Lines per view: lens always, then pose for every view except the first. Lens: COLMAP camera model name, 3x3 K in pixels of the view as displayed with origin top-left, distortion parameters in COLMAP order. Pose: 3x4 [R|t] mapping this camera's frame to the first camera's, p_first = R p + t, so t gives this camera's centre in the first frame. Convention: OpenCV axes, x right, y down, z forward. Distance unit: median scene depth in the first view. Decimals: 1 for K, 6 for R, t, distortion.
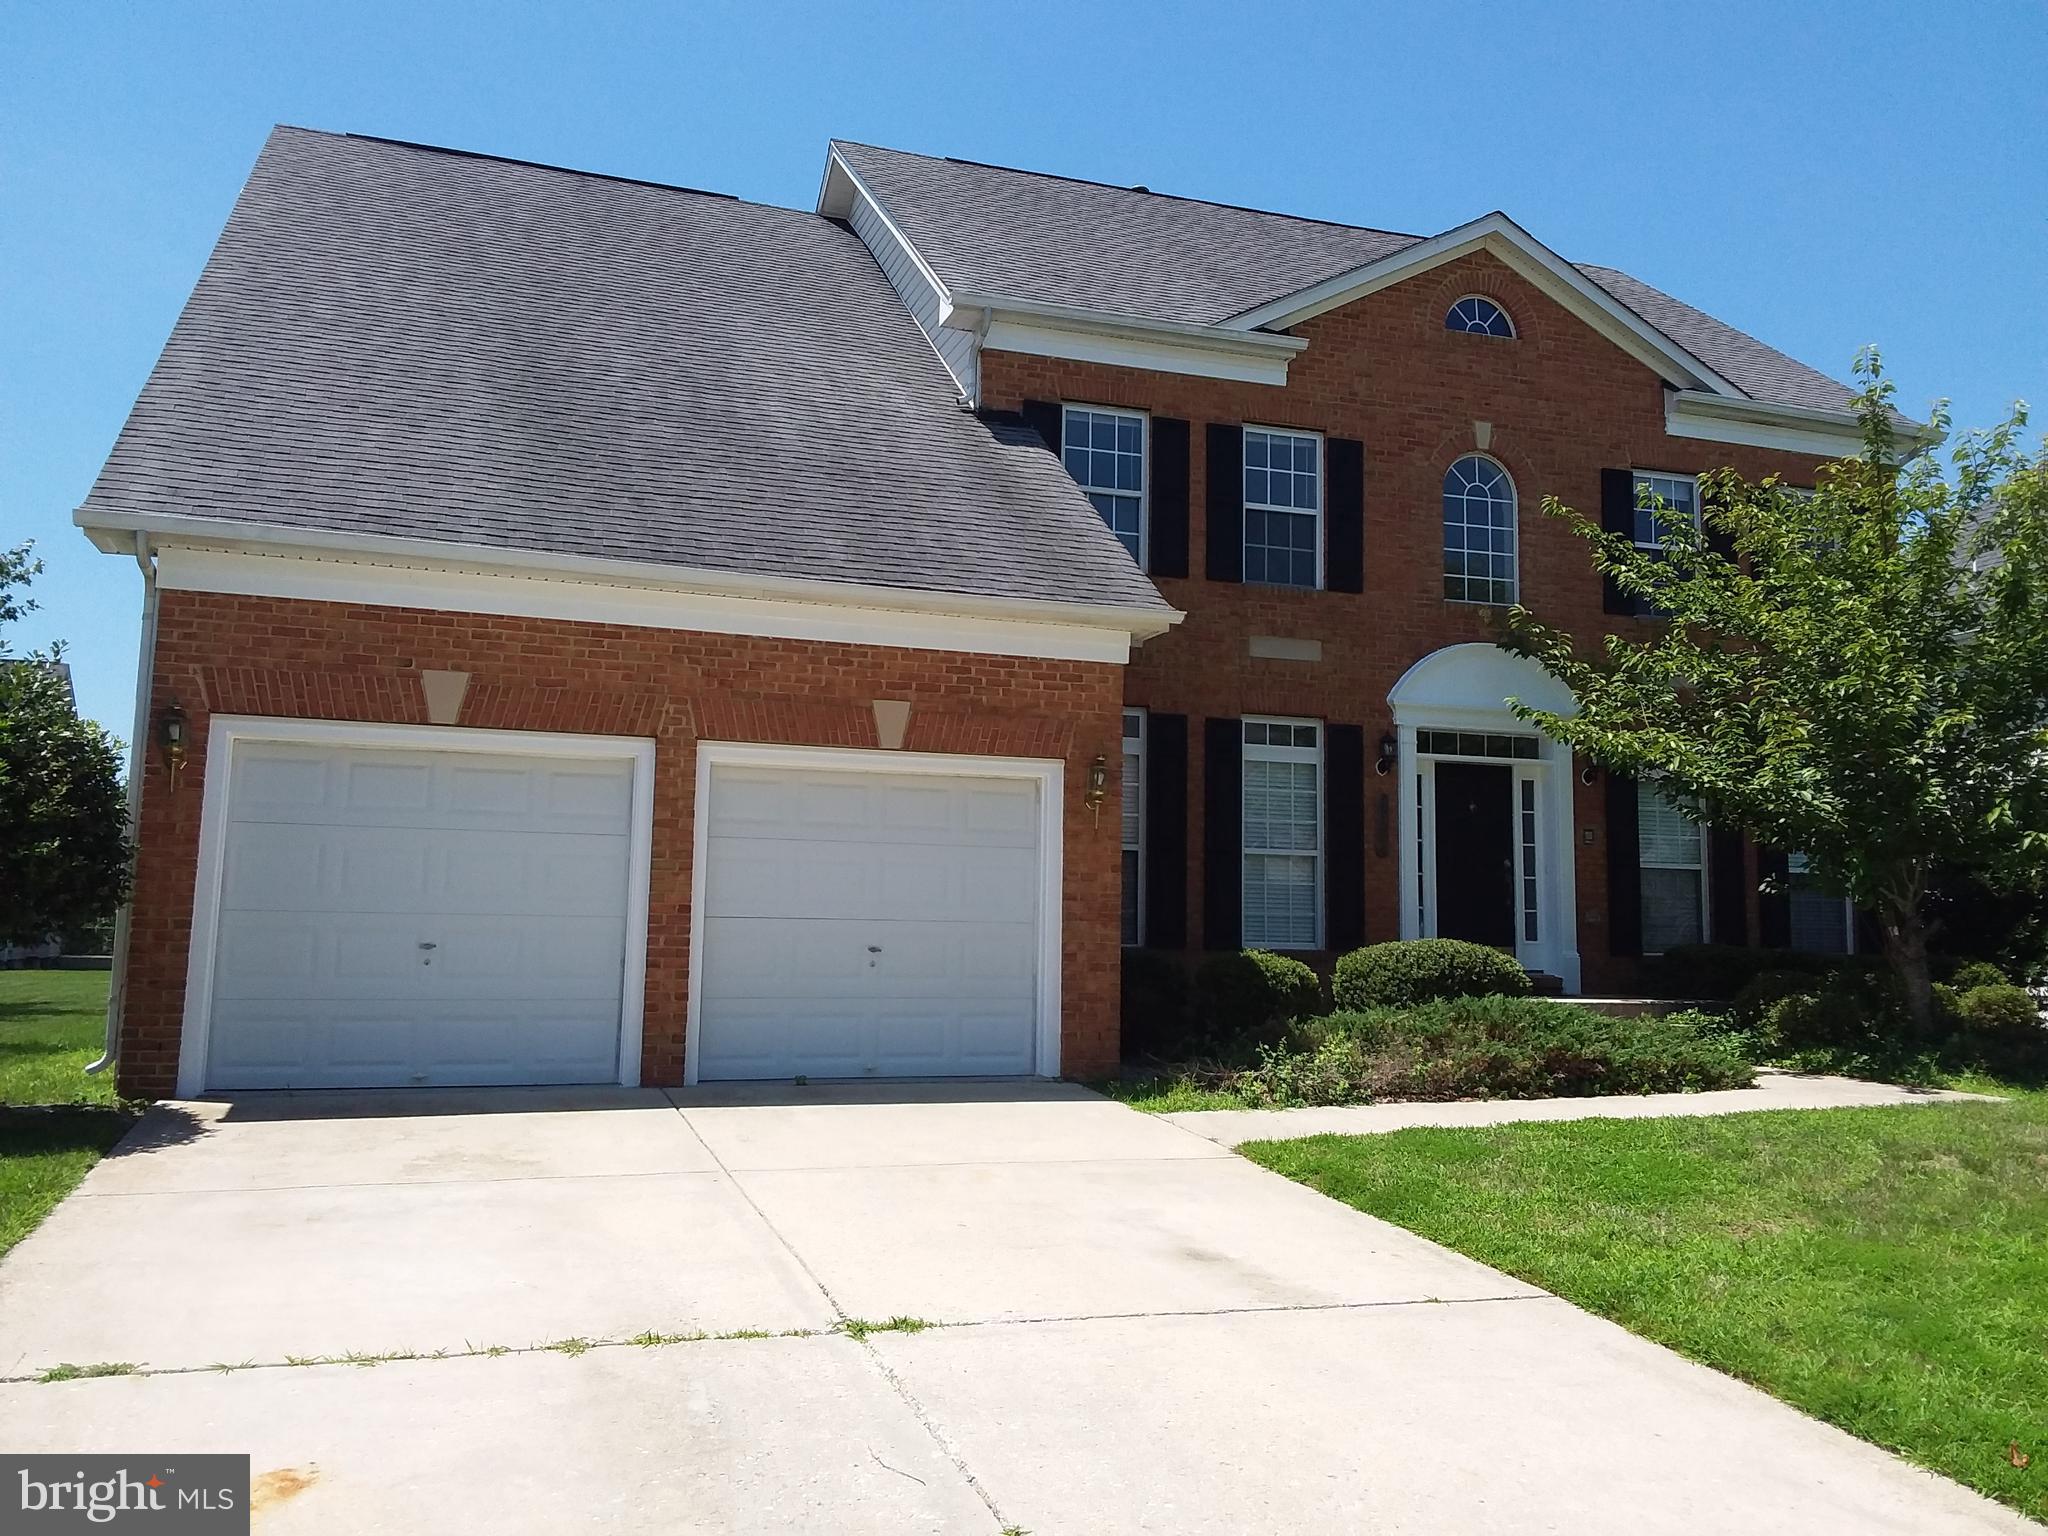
lens RADIAL K [[1660.2, 0, 995.6], [0, 1660.2, 752.0], [0, 0, 1]] dist [0.127087, -0.226466]
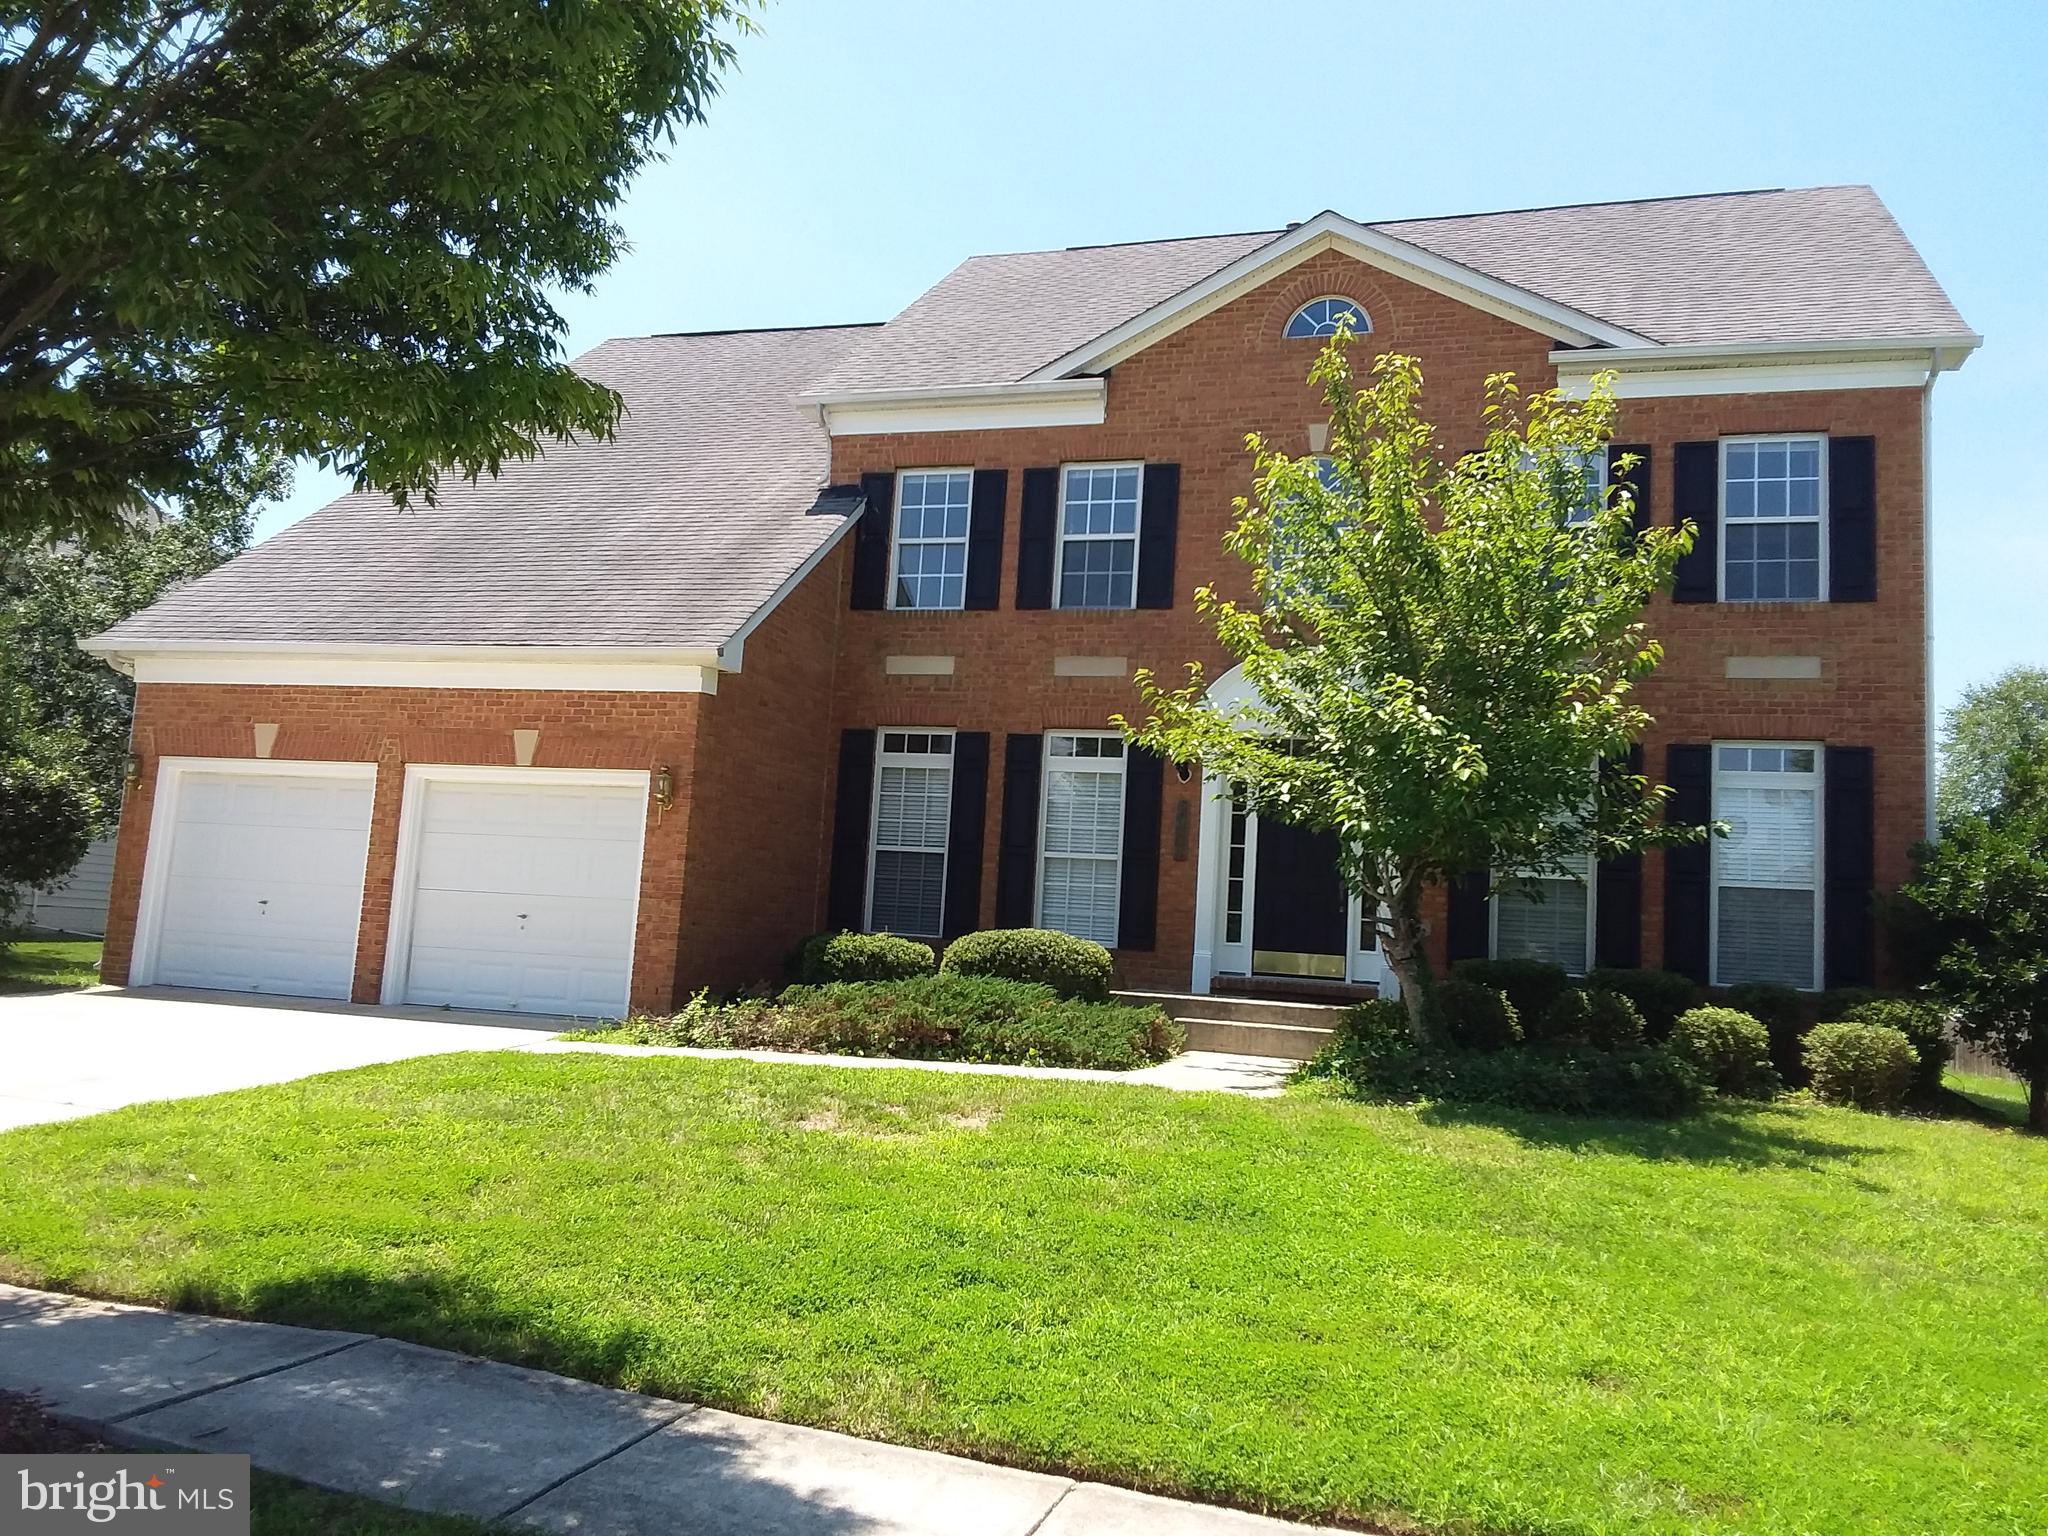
lens RADIAL K [[1649.1, 0, 1000.3], [0, 1649.1, 755.1], [0, 0, 1]] dist [0.127741, -0.209760]
pose [[0.802499, -0.035780, -0.595580, 0.784367], [0.017639, 0.999187, -0.036260, 0.033735], [0.596393, 0.018593, 0.802478, 0.114875]]
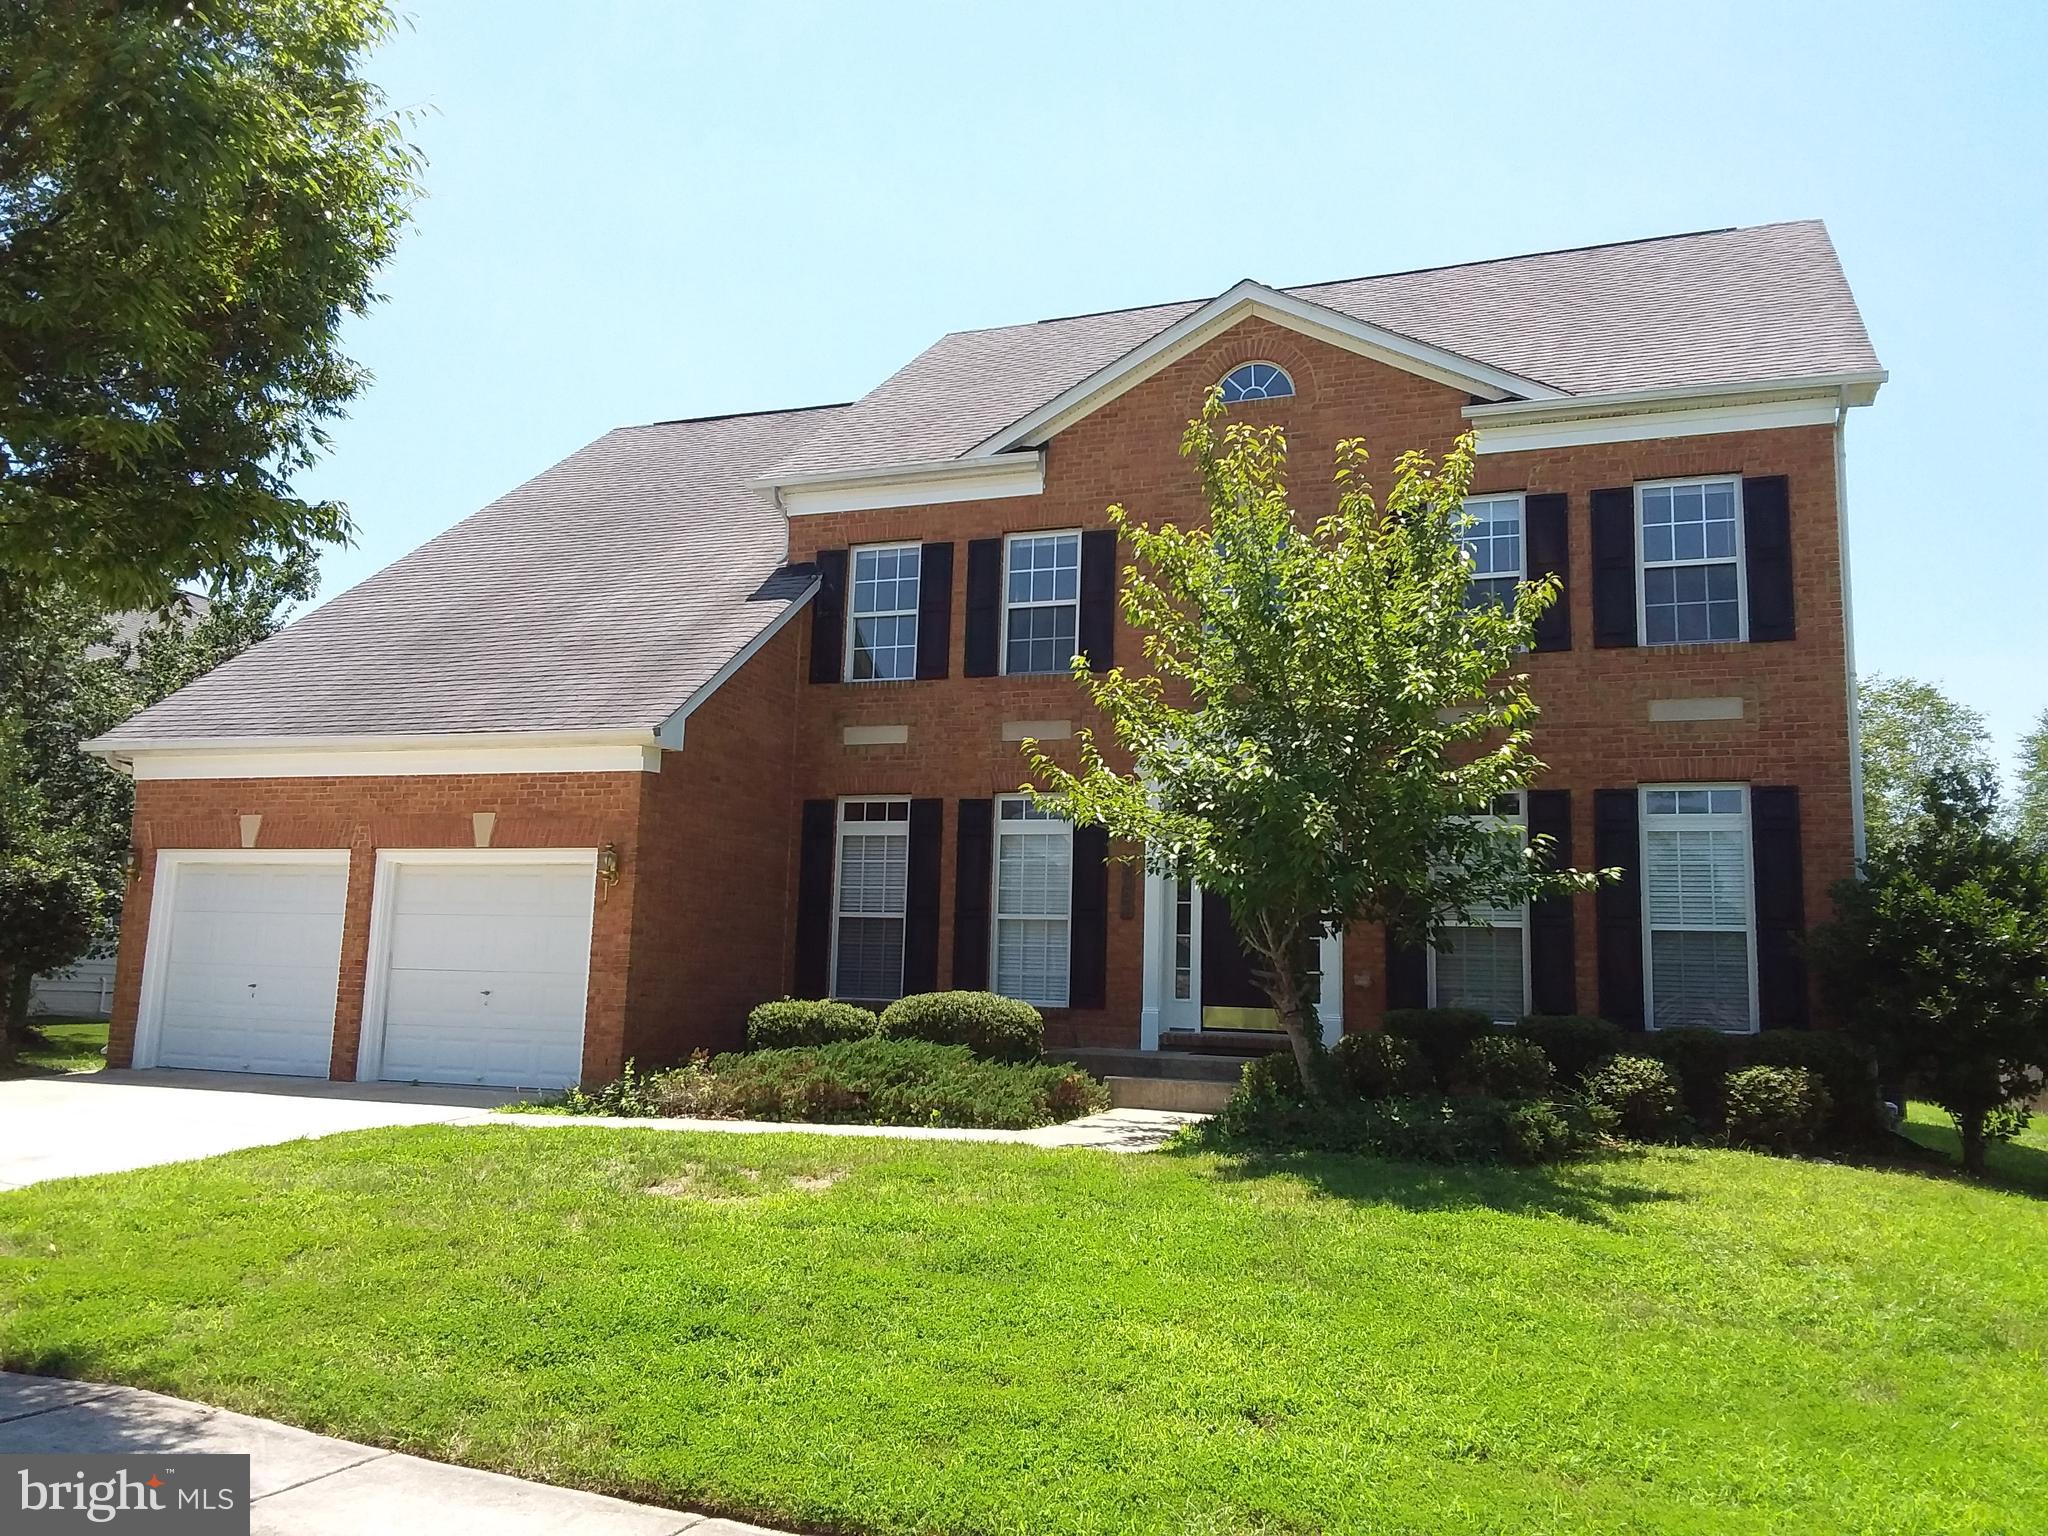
lens RADIAL K [[1660.2, 0, 995.6], [0, 1660.2, 752.0], [0, 0, 1]] dist [0.127087, -0.226466]
pose [[0.760067, -0.085378, -0.644212, 0.885230], [0.048857, 0.996034, -0.074362, 0.033136], [0.648005, 0.025046, 0.761224, 0.154635]]
